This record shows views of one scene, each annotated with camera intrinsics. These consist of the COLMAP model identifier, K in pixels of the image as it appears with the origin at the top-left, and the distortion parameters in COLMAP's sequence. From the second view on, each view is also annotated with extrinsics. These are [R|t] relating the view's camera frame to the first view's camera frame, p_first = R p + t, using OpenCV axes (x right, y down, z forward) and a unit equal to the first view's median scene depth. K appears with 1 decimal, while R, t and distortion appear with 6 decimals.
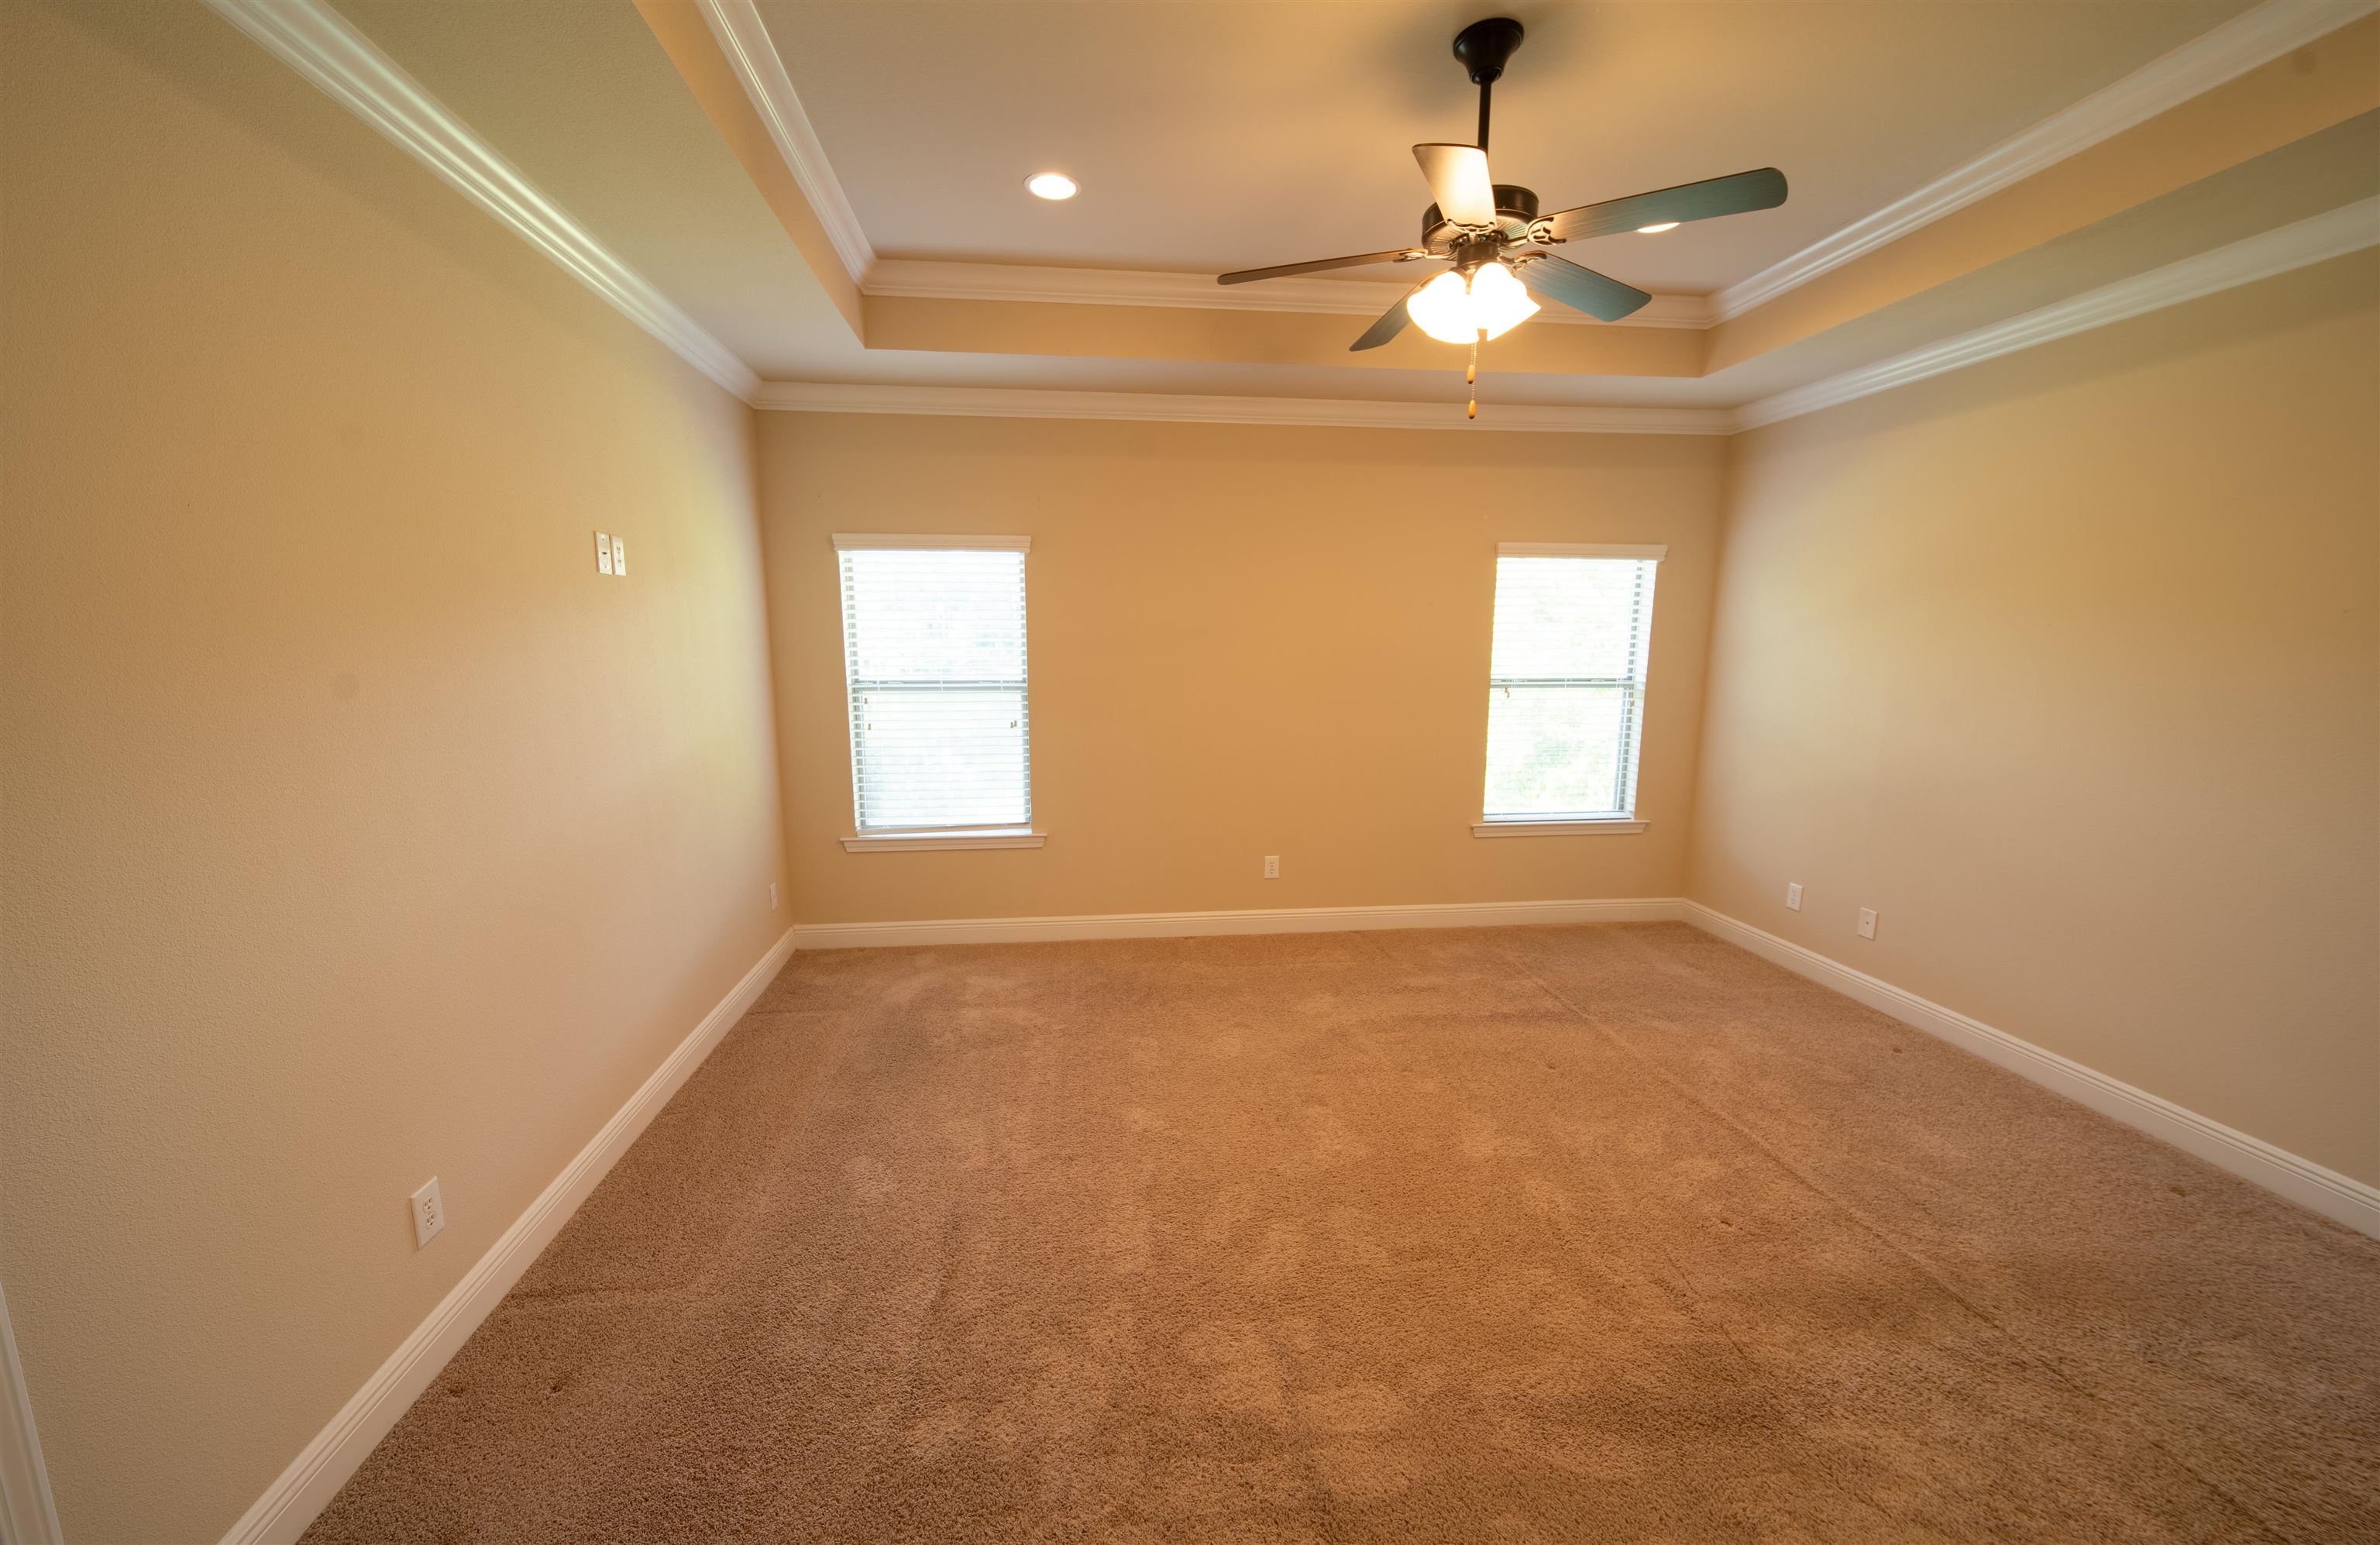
lens RADIAL K [[909.7, 0, 1132.4], [0, 909.7, 785.2], [0, 0, 1]] dist [-0.000804, -0.000176]
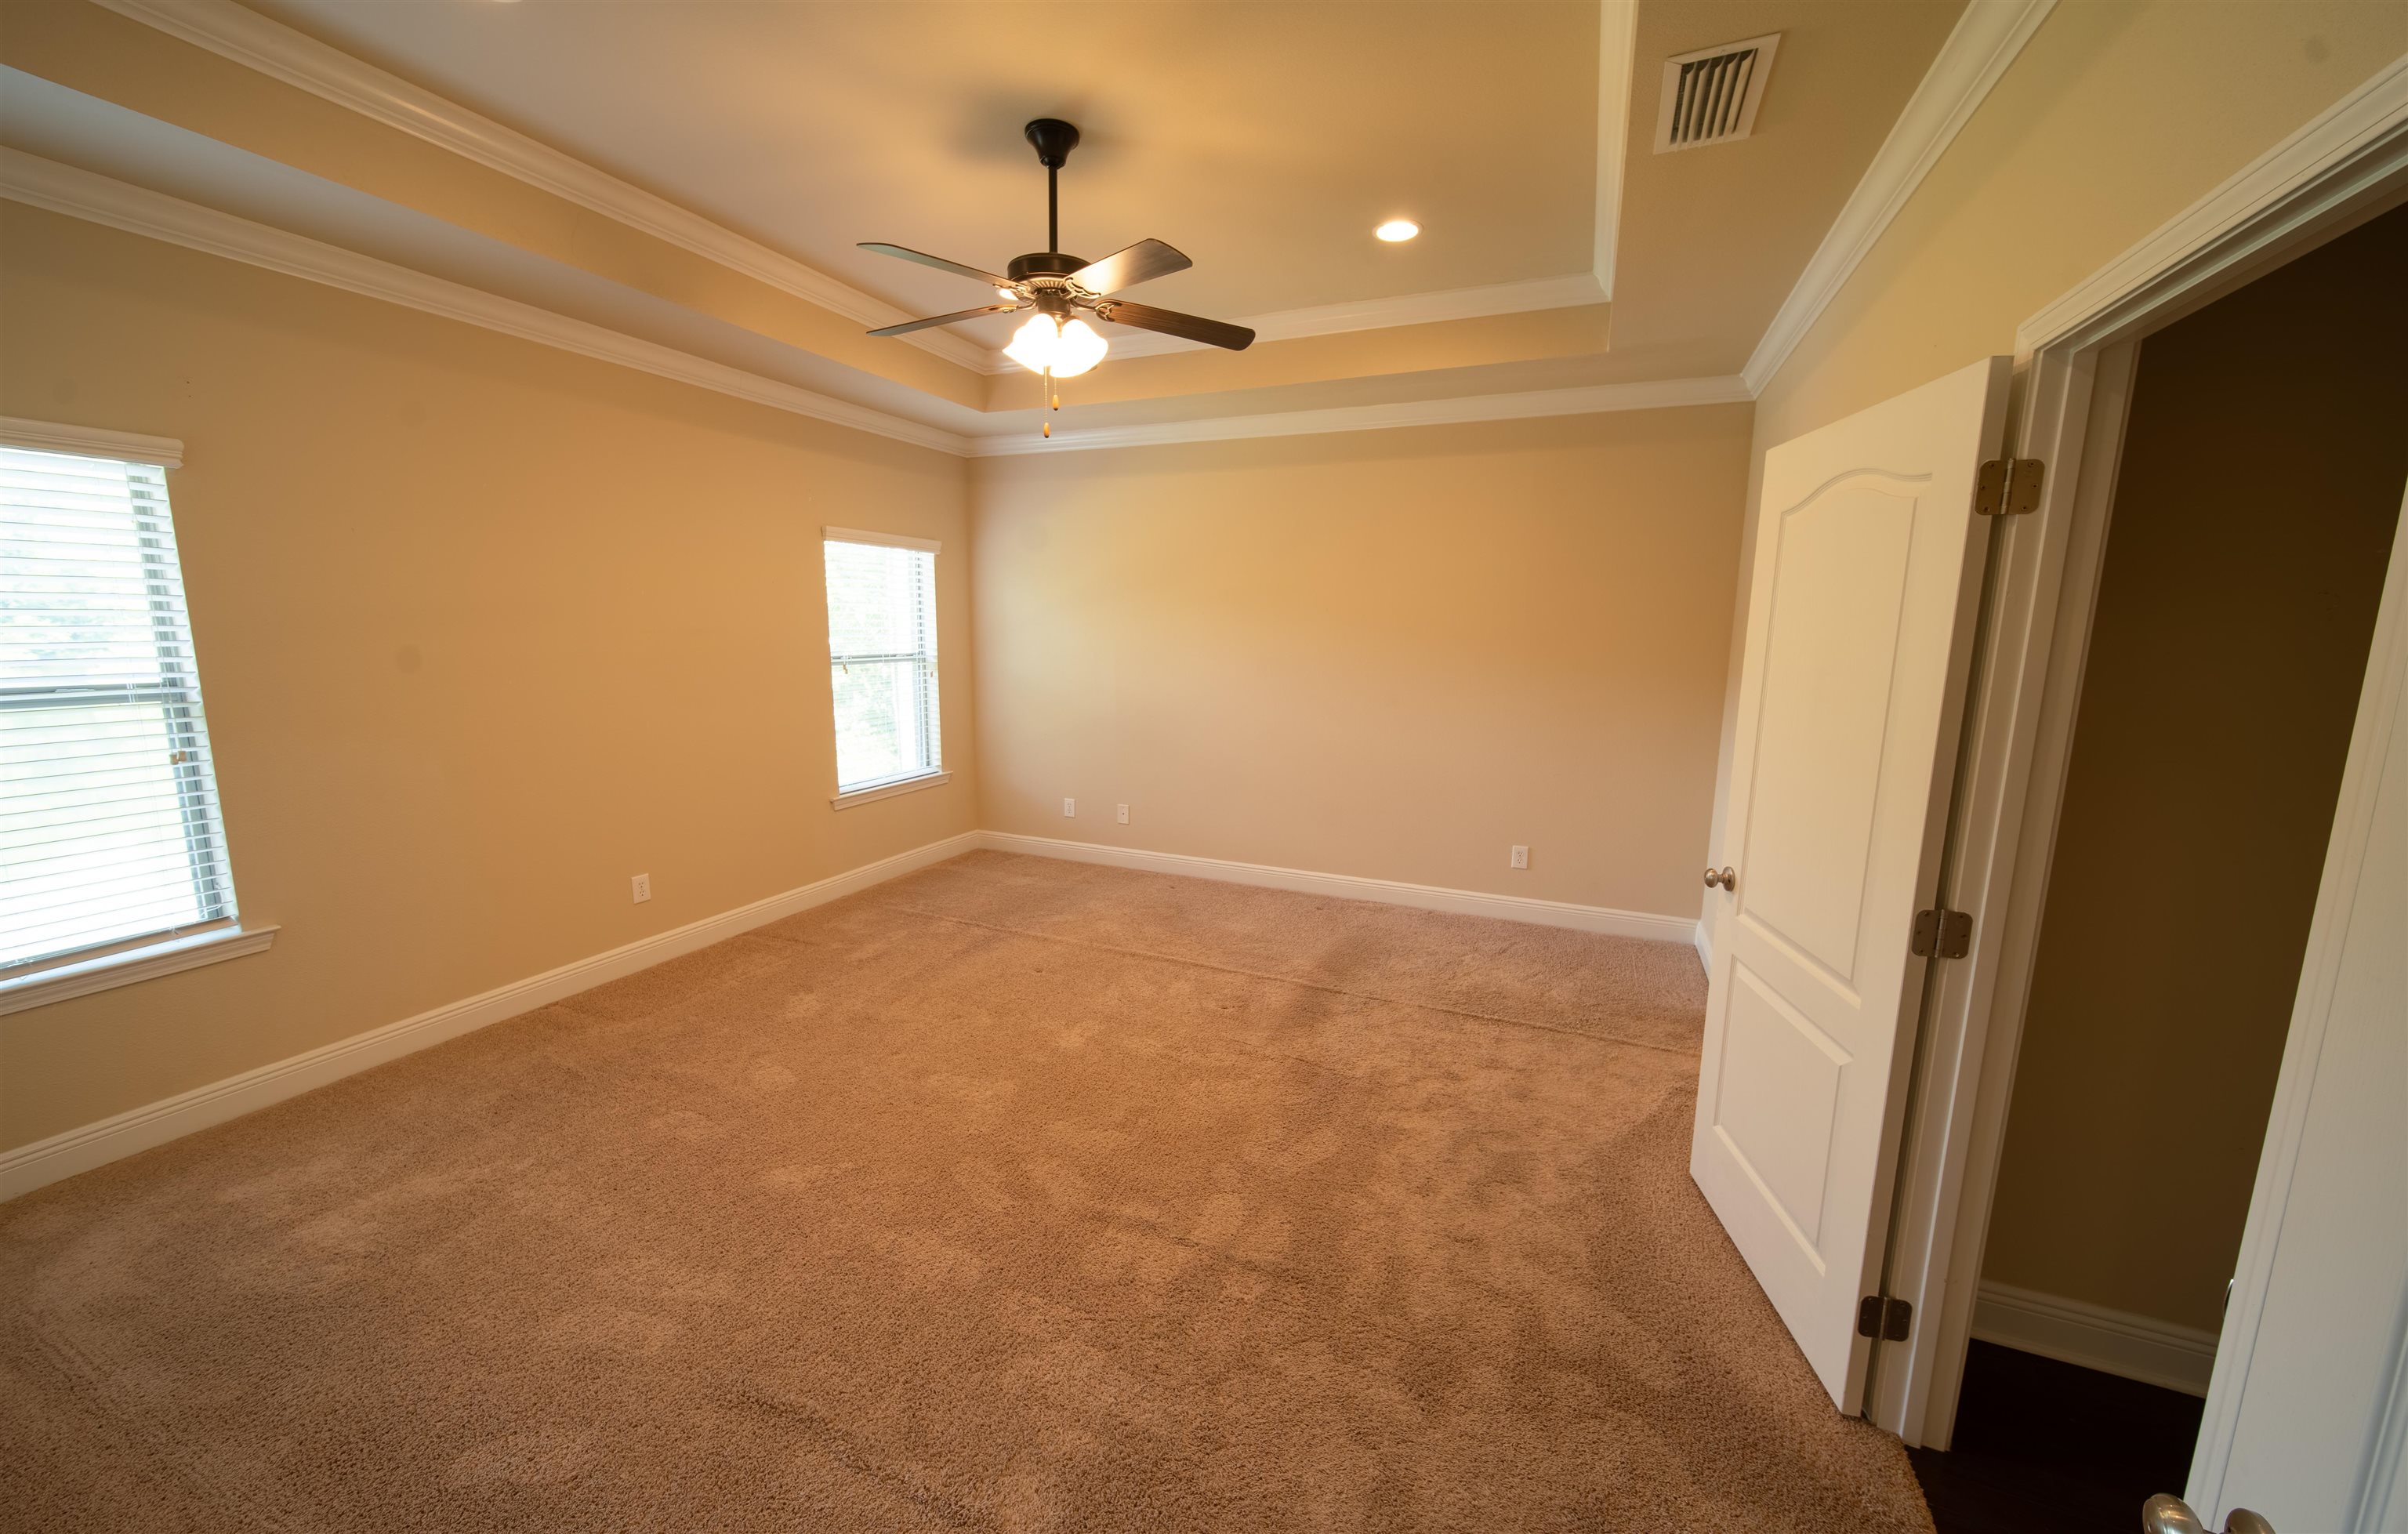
lens RADIAL K [[912.5, 0, 1188.7], [0, 912.5, 763.5], [0, 0, 1]] dist [-0.001047, -0.000364]
pose [[0.474191, -0.131360, 0.870567, -0.380916], [0.129258, 0.988479, 0.078747, -0.029129], [-0.870882, 0.075187, 0.485707, 0.166668]]
